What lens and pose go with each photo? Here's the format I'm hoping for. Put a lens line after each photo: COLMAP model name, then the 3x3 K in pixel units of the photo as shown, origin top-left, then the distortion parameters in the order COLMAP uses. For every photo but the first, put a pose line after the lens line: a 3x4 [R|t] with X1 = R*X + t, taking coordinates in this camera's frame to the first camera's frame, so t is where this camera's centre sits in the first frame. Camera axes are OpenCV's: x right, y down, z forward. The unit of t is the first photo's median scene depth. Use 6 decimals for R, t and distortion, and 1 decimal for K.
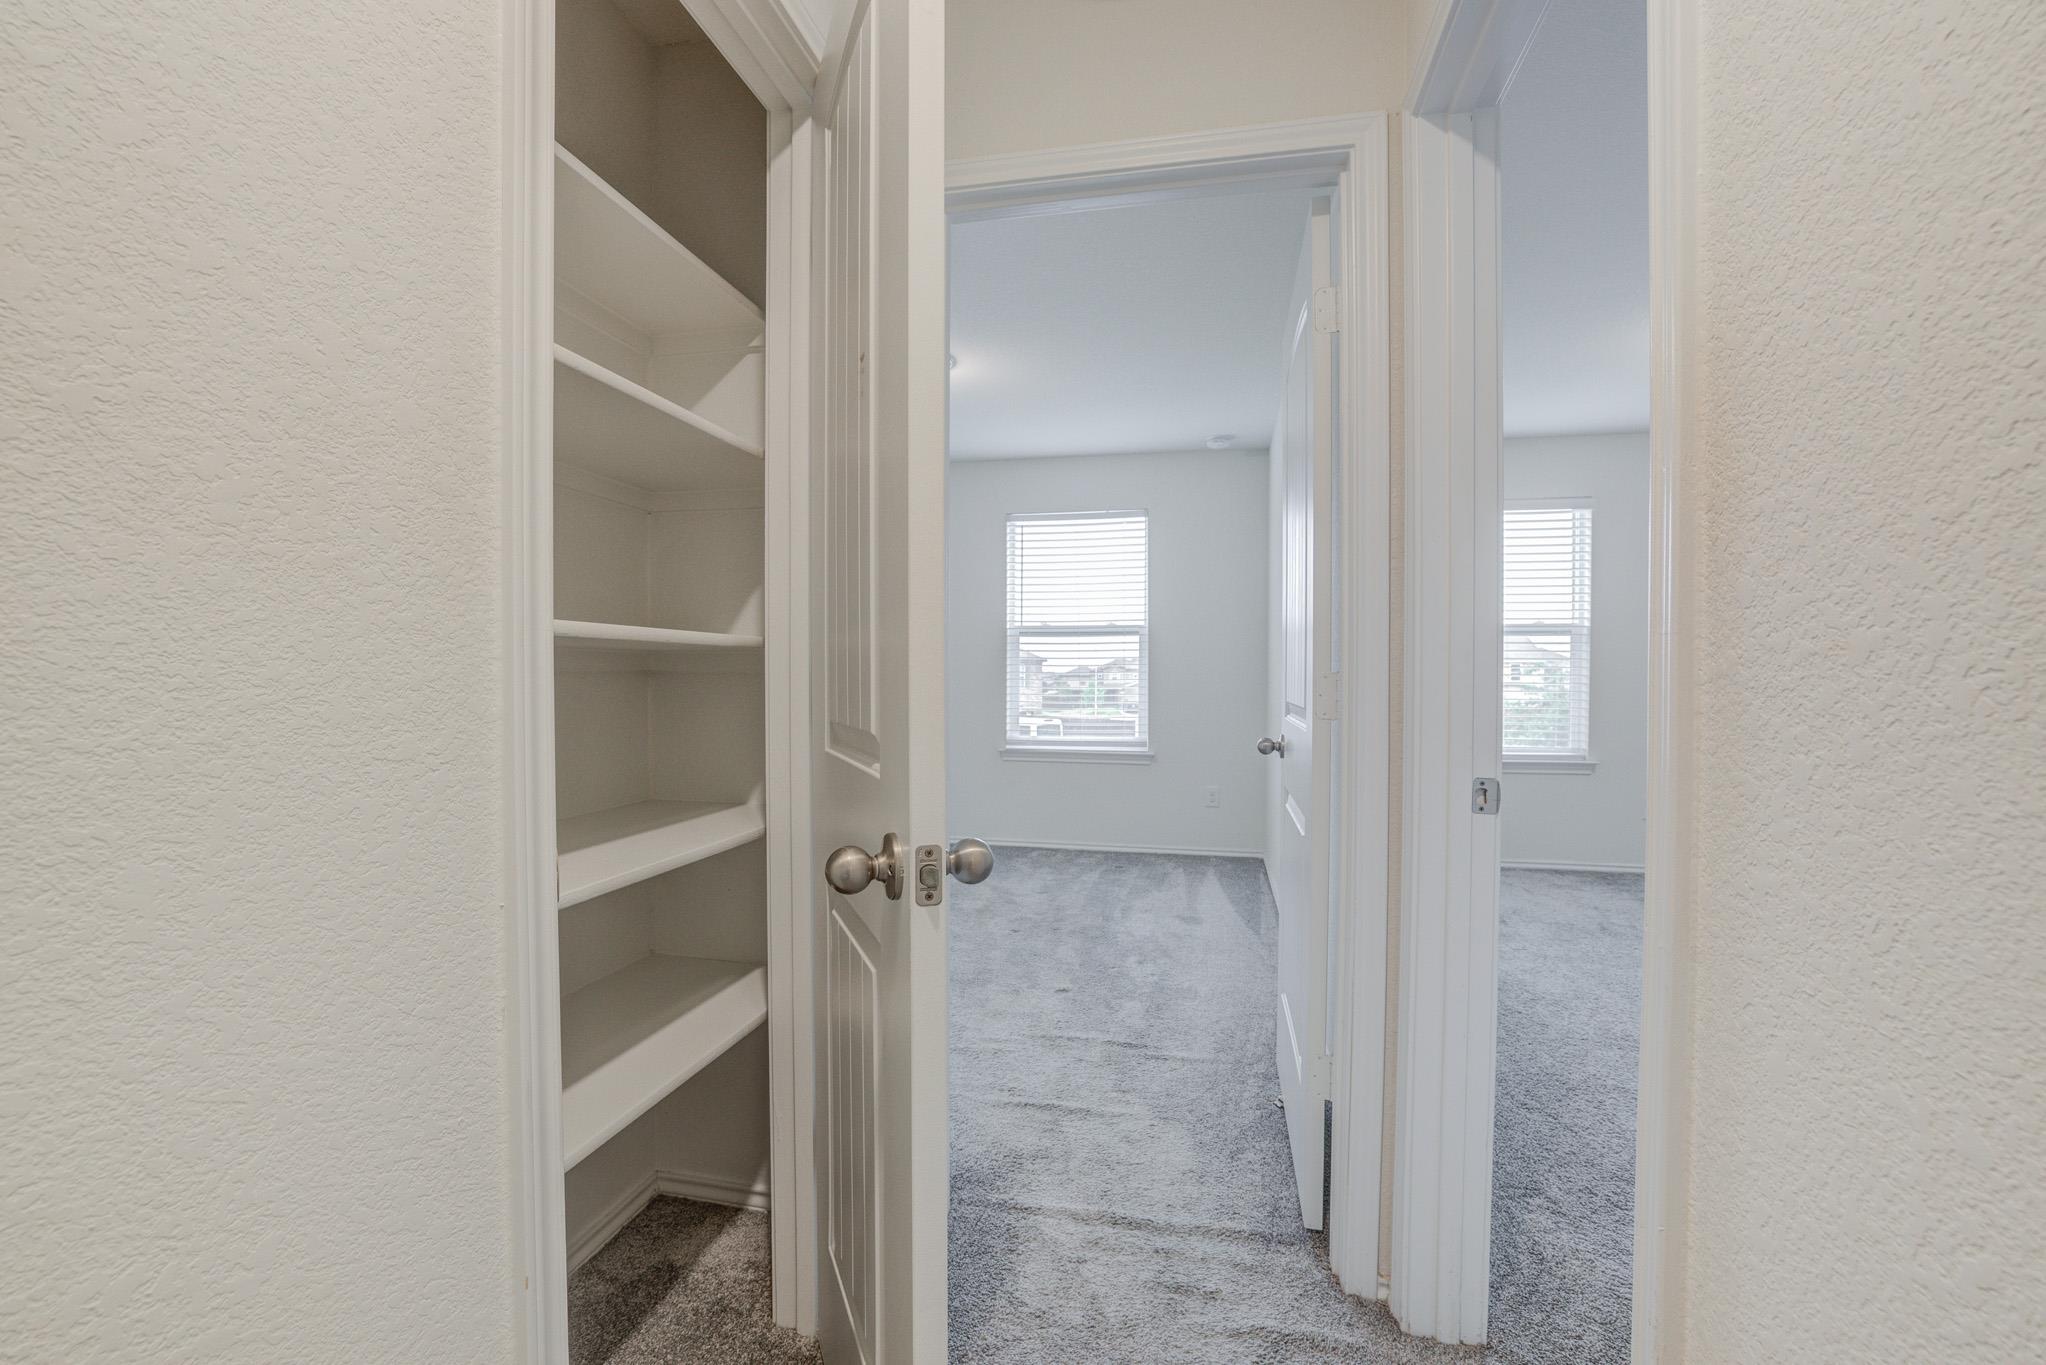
lens RADIAL K [[885.3, 0, 1023.0], [0, 885.3, 682.5], [0, 0, 1]] dist [-0.050654, 0.017115]
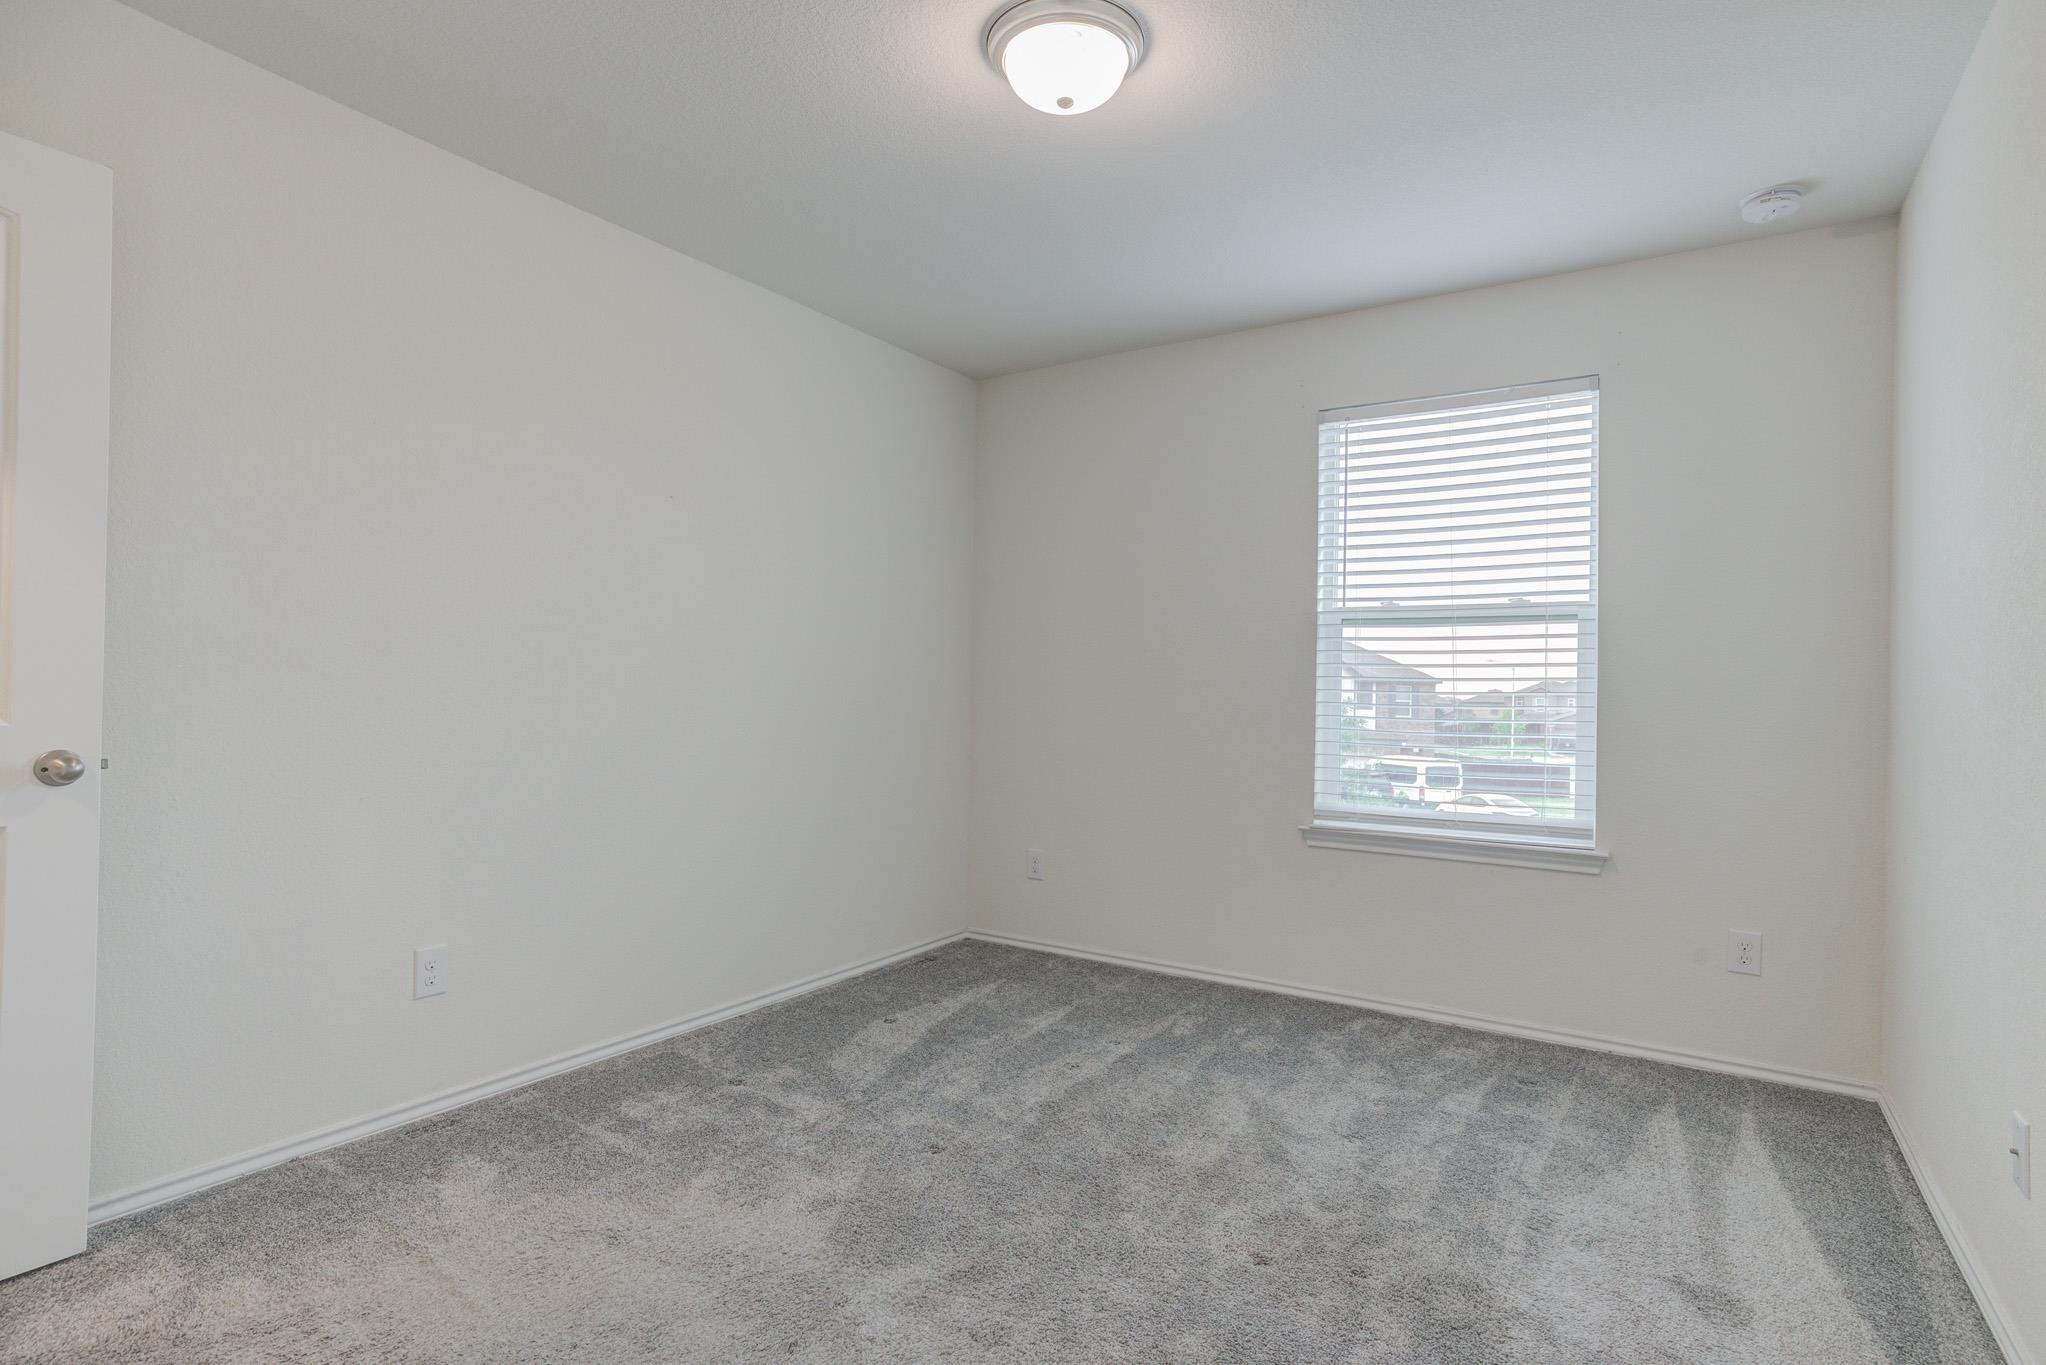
lens RADIAL K [[1033.9, 0, 1023.0], [0, 1033.9, 682.5], [0, 0, 1]] dist [-0.044802, 0.035825]
pose [[0.933678, 0.012646, -0.357890, 0.043522], [-0.020871, 0.999599, -0.019128, 0.000191], [0.357504, 0.025329, 0.933568, 0.332503]]
